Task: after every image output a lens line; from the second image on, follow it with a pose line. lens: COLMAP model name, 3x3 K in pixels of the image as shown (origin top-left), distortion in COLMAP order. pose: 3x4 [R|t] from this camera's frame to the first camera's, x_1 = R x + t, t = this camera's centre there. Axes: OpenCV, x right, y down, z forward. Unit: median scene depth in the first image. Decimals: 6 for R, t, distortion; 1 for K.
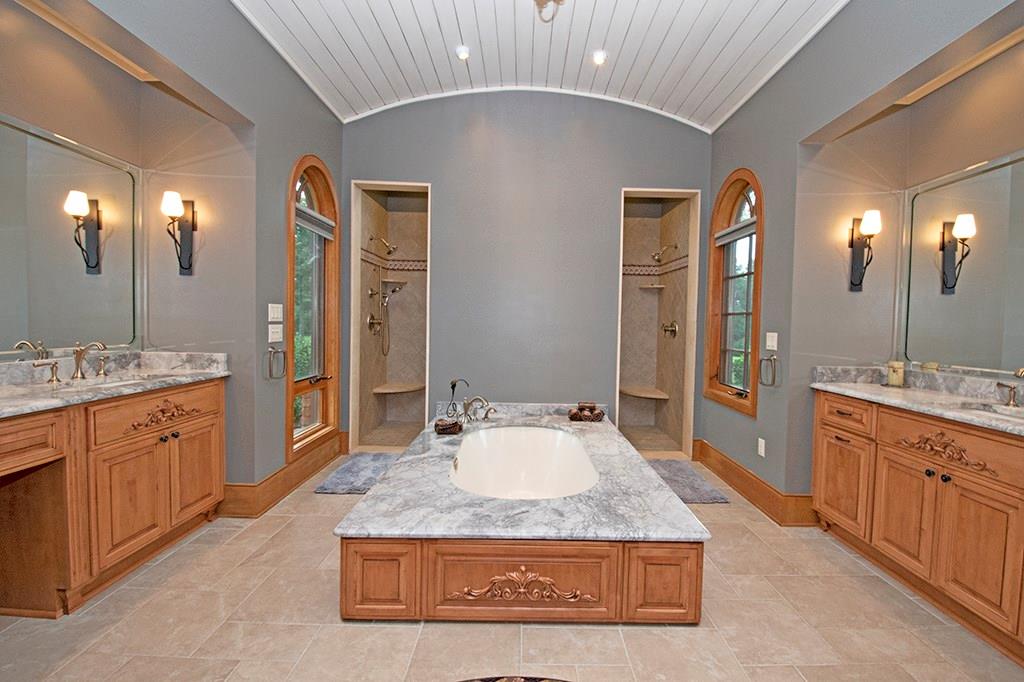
lens RADIAL K [[447.0, 0, 522.1], [0, 447.0, 334.6], [0, 0, 1]] dist [0.020517, -0.025367]
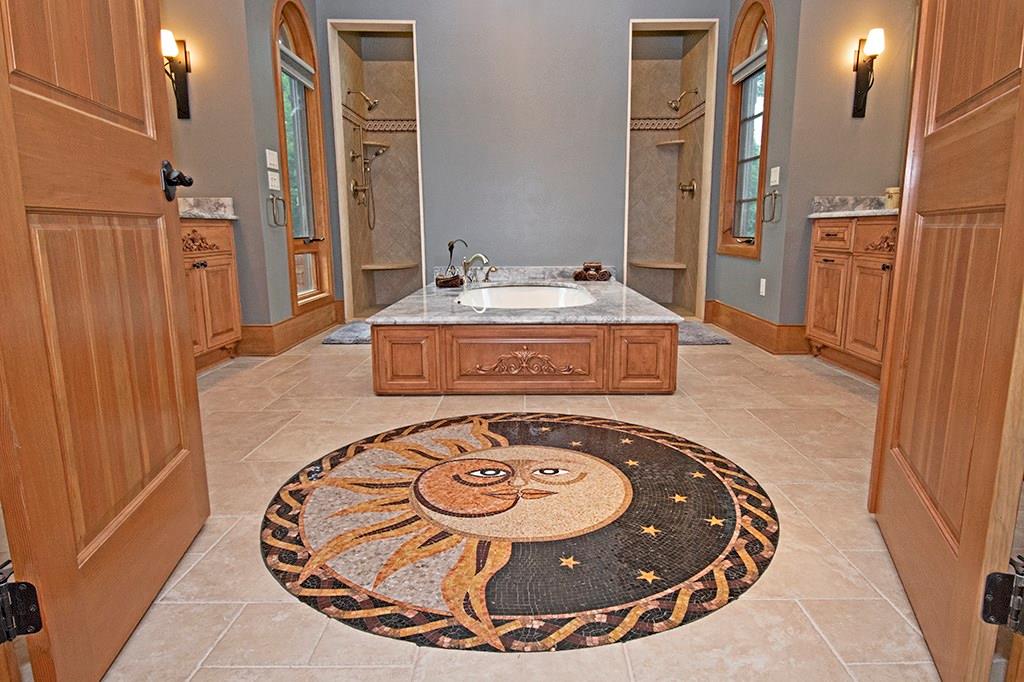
lens RADIAL K [[597.4, 0, 522.3], [0, 597.4, 338.4], [0, 0, 1]] dist [0.028362, -0.030113]
pose [[0.999604, -0.025748, -0.011339, 0.009376], [0.027072, 0.989984, 0.138558, 0.181105], [0.007658, -0.138810, 0.990289, -0.381172]]
